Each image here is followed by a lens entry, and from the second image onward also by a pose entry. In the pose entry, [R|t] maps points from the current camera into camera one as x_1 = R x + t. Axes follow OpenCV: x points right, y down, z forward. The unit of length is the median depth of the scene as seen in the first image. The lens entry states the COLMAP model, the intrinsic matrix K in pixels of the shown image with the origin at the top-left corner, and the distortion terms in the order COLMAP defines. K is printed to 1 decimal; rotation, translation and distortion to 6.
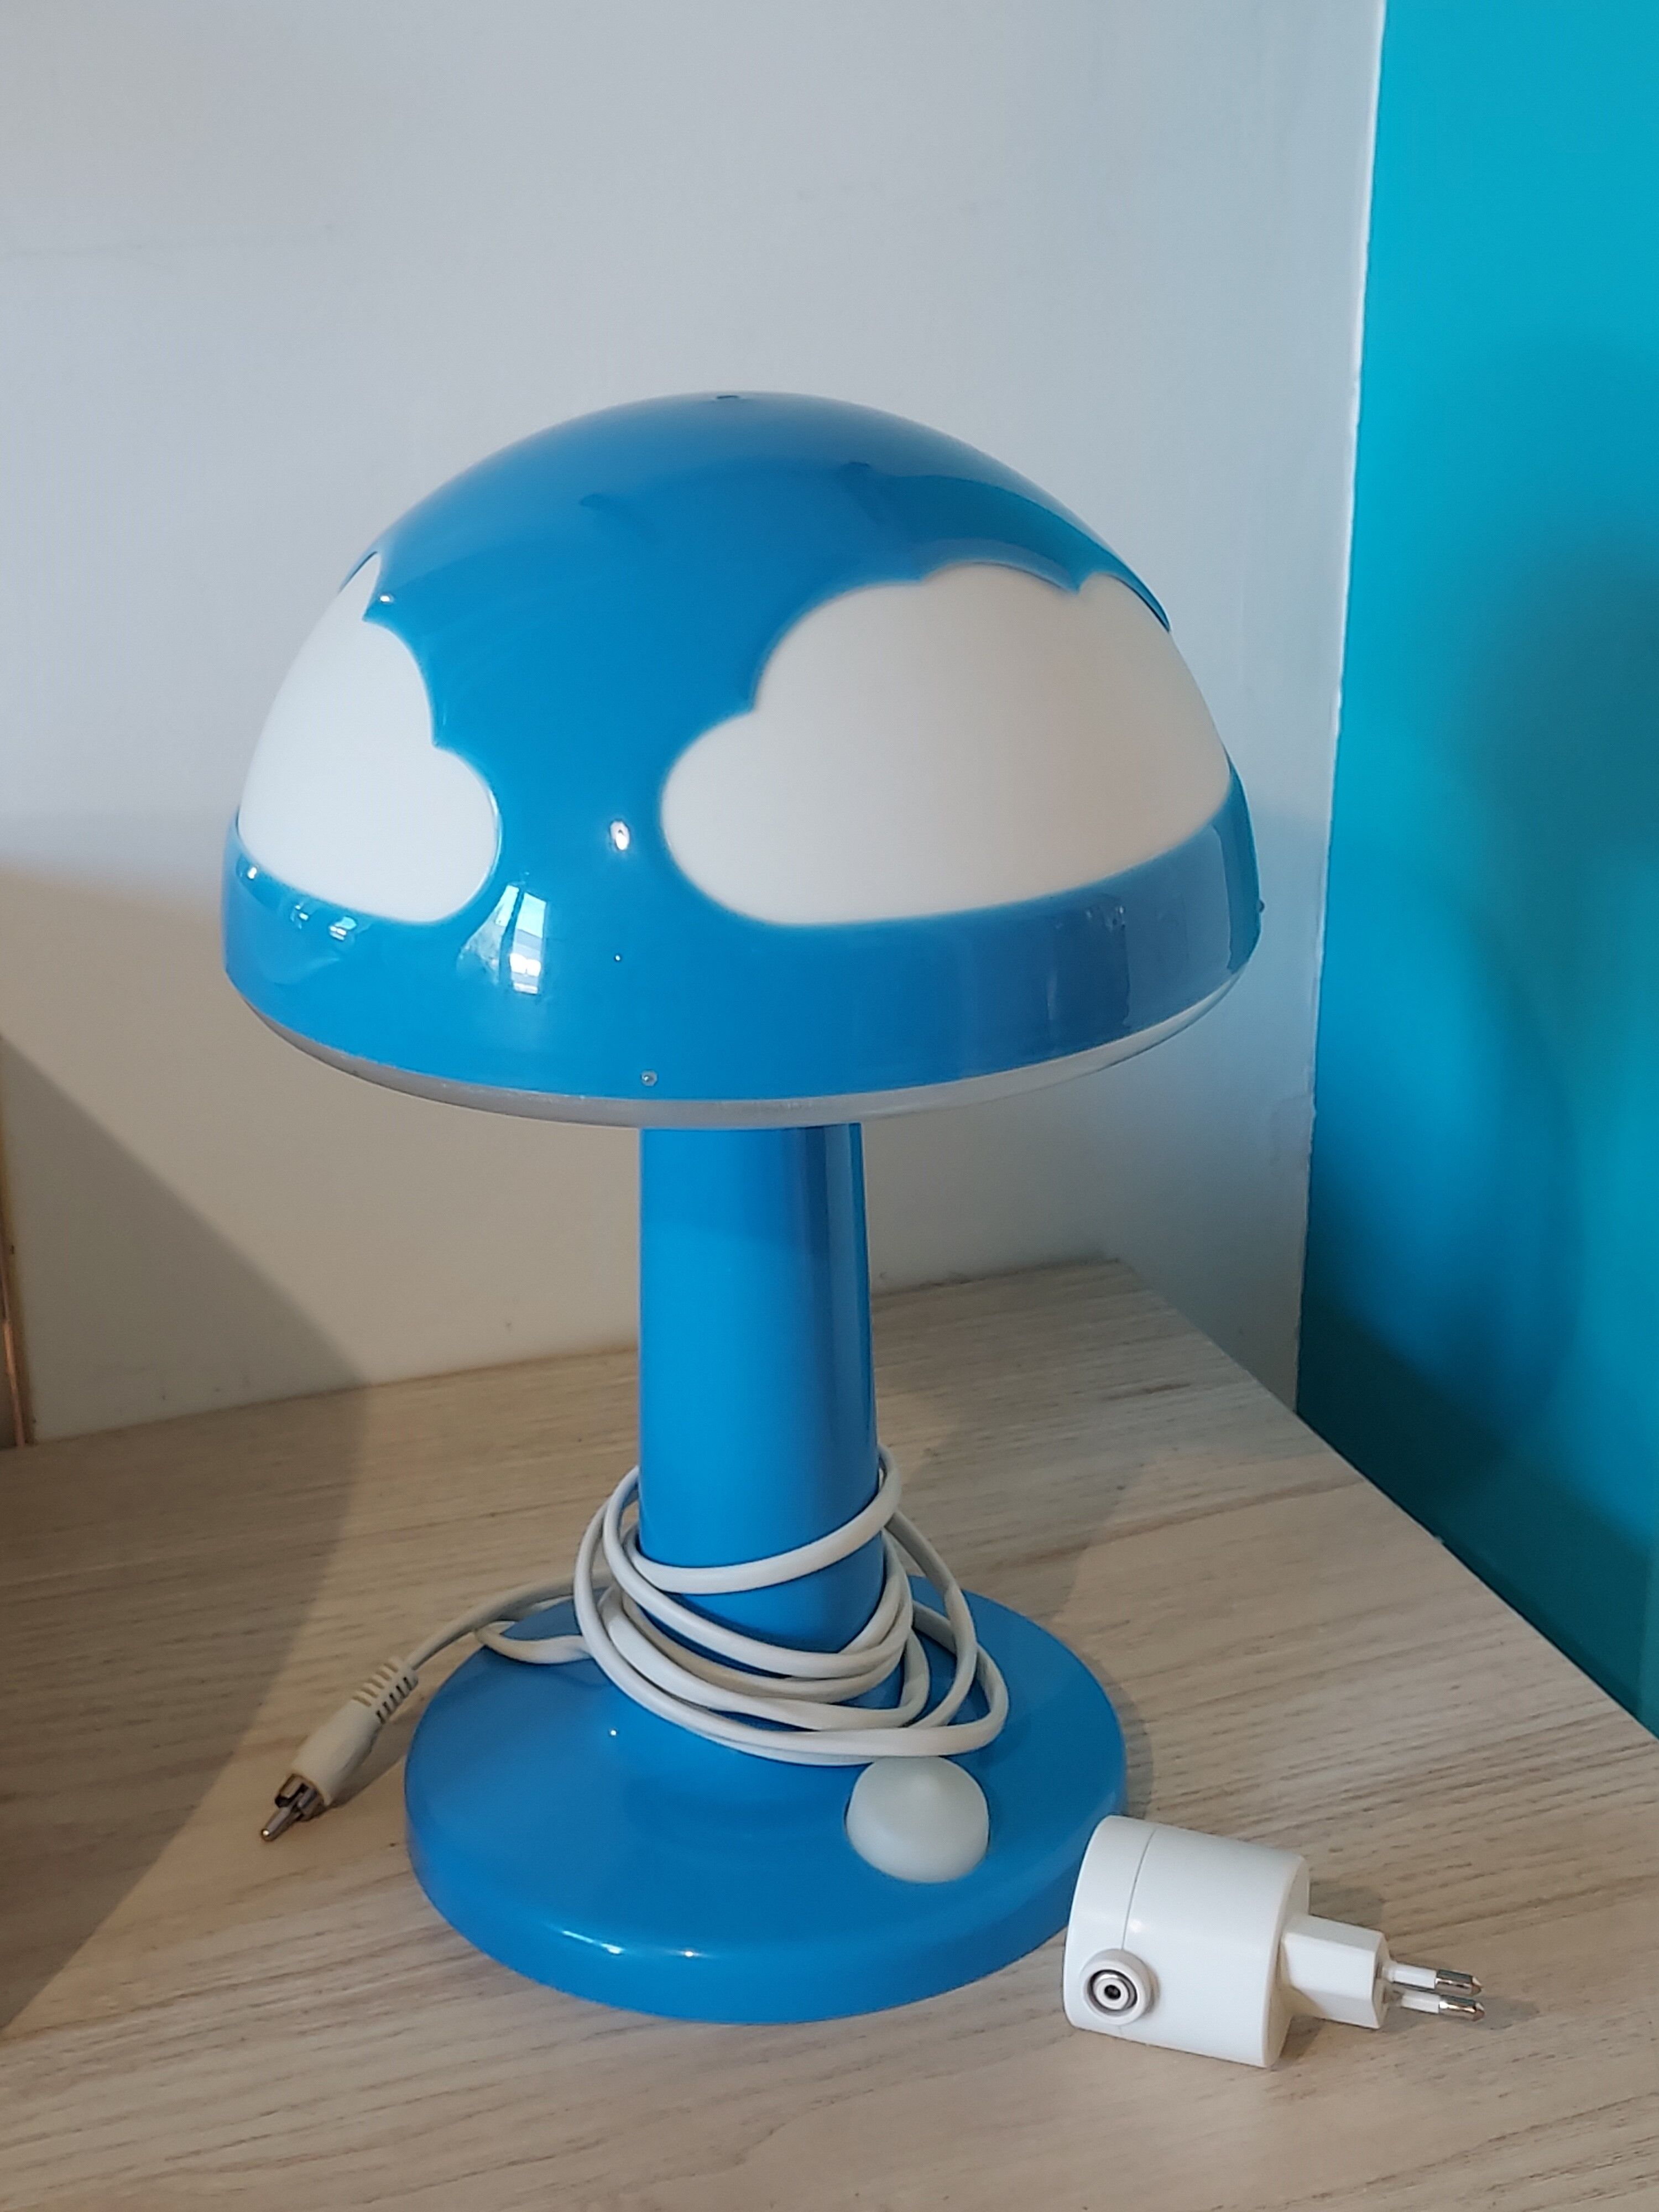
lens RADIAL K [[3197.5, 0, 829.5], [0, 3197.5, 1106.0], [0, 0, 1]] dist [0.093519, 0.024340]
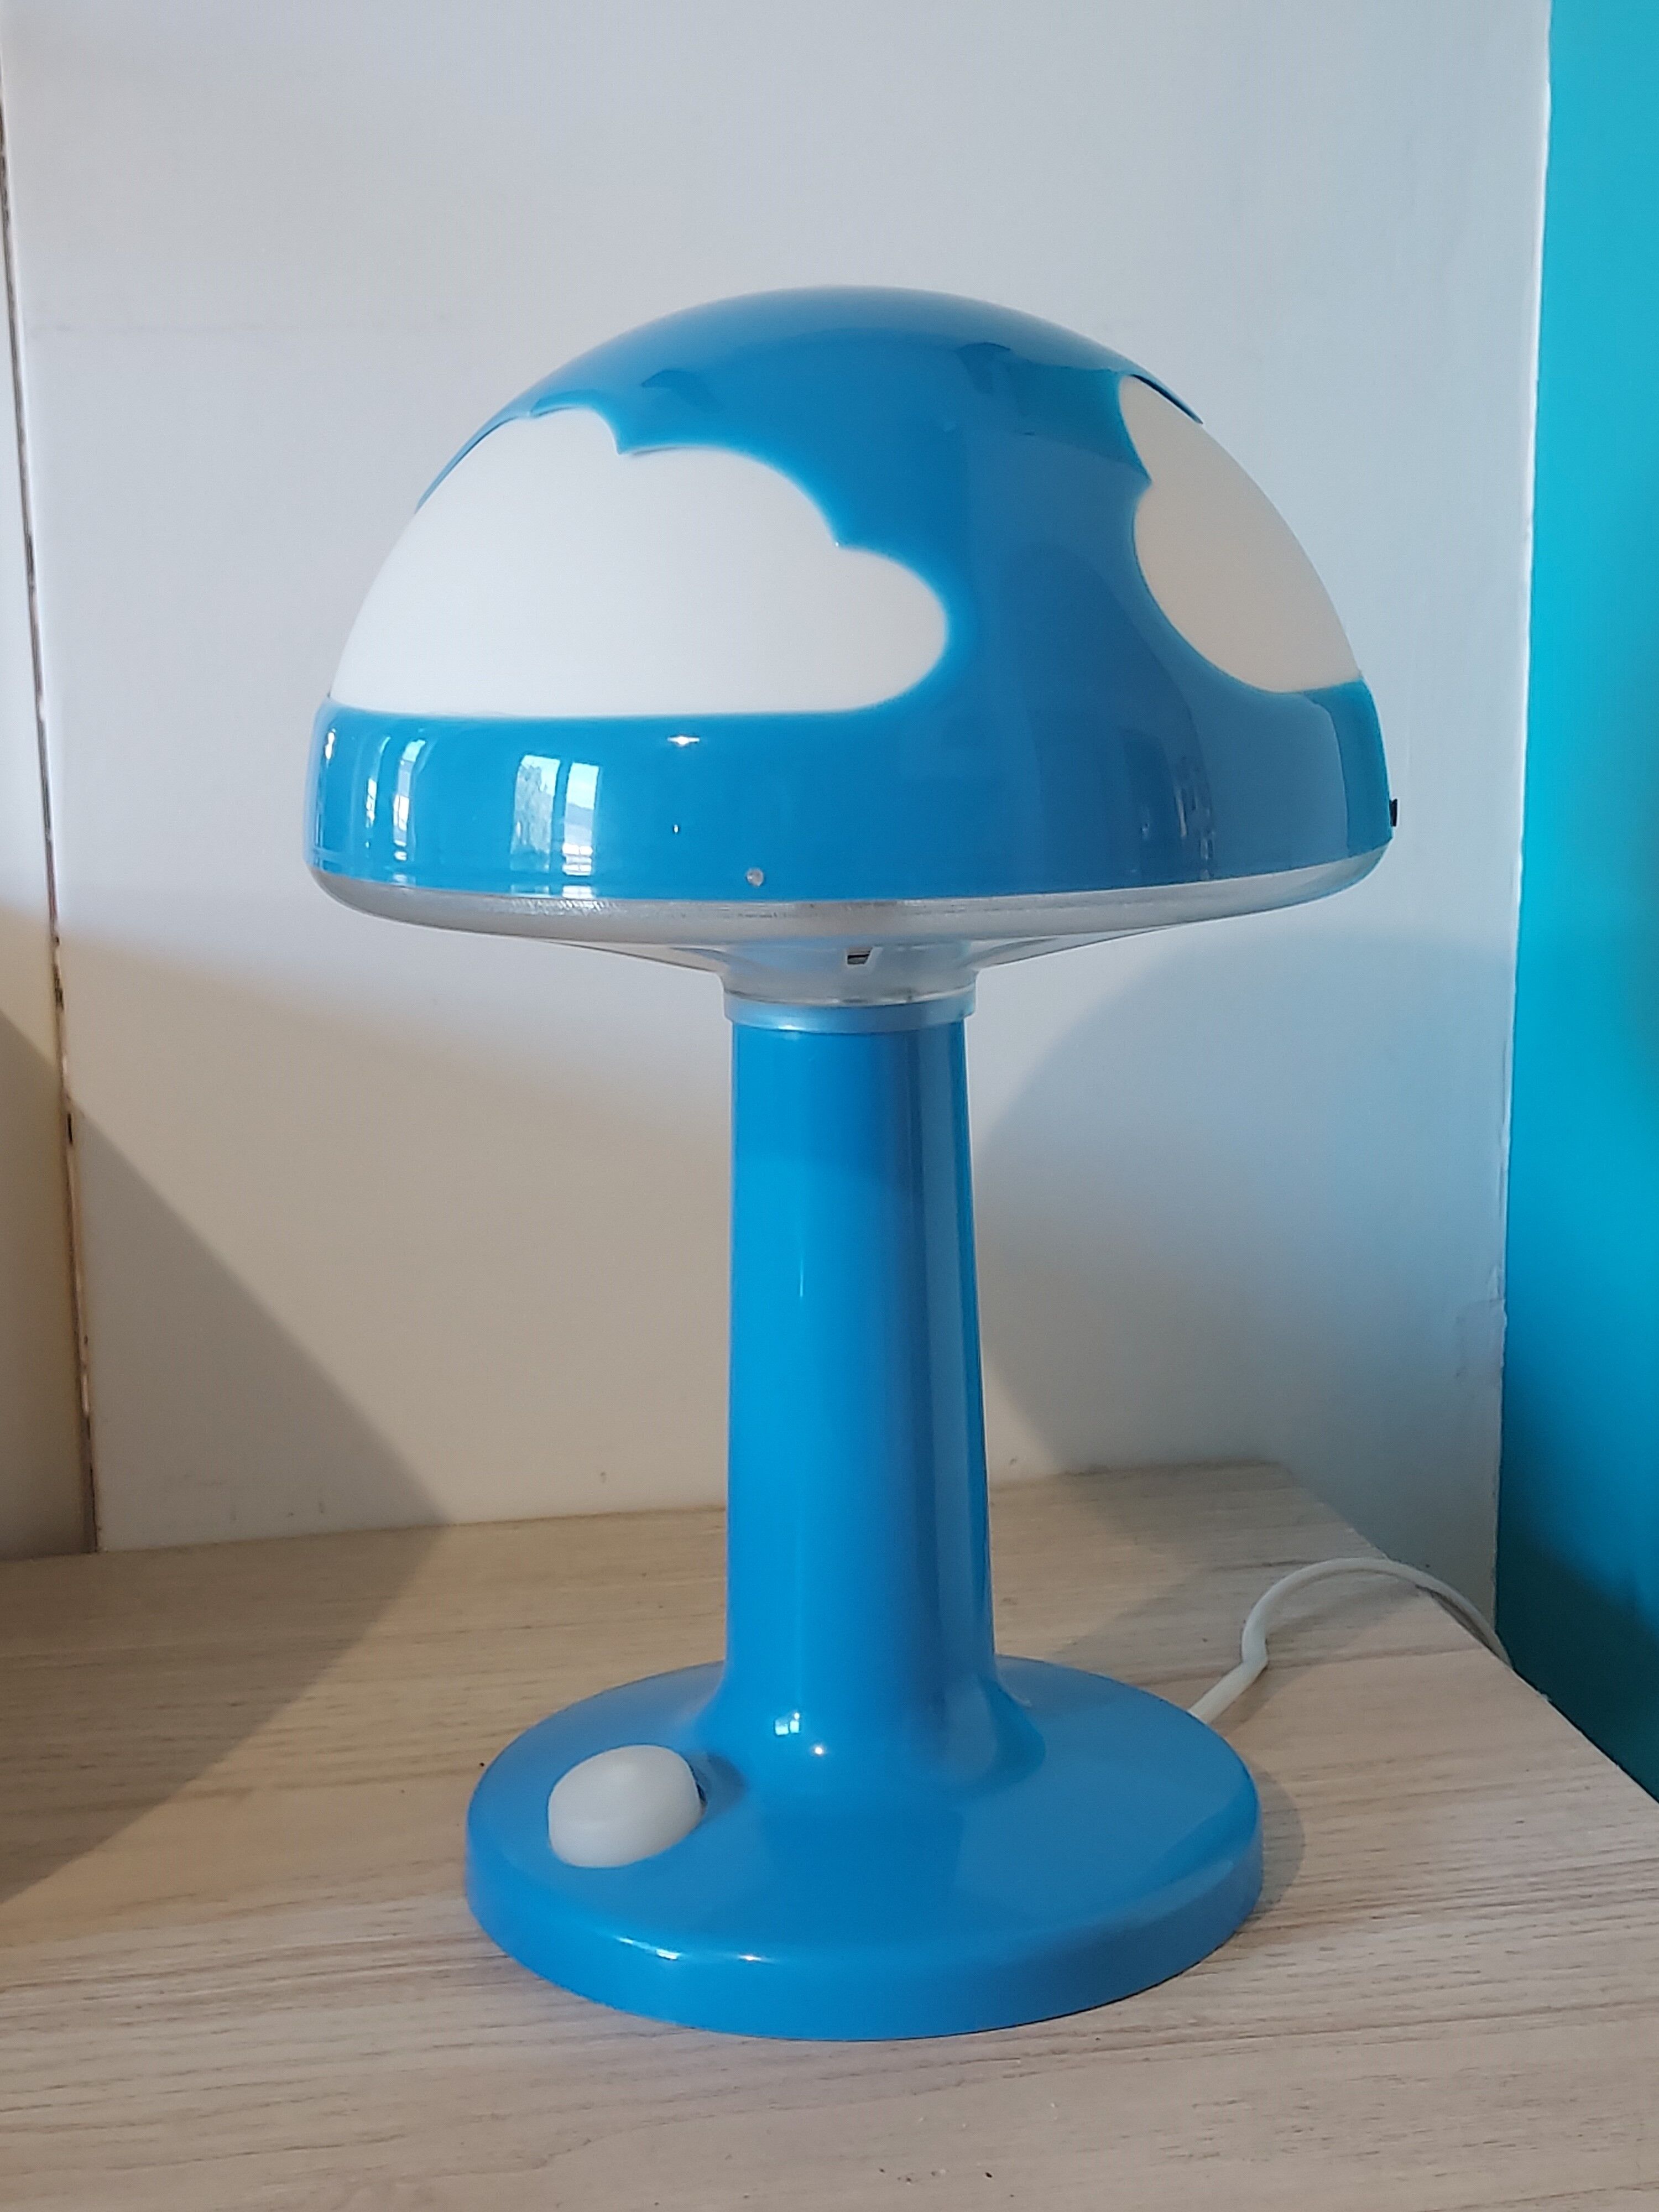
lens RADIAL K [[3197.5, 0, 829.5], [0, 3197.5, 1106.0], [0, 0, 1]] dist [0.093519, 0.024340]
pose [[0.984247, 0.024781, -0.175052, 0.158670], [-0.057808, 0.980813, -0.186183, 0.164009], [0.167079, 0.193369, 0.966795, 0.086390]]
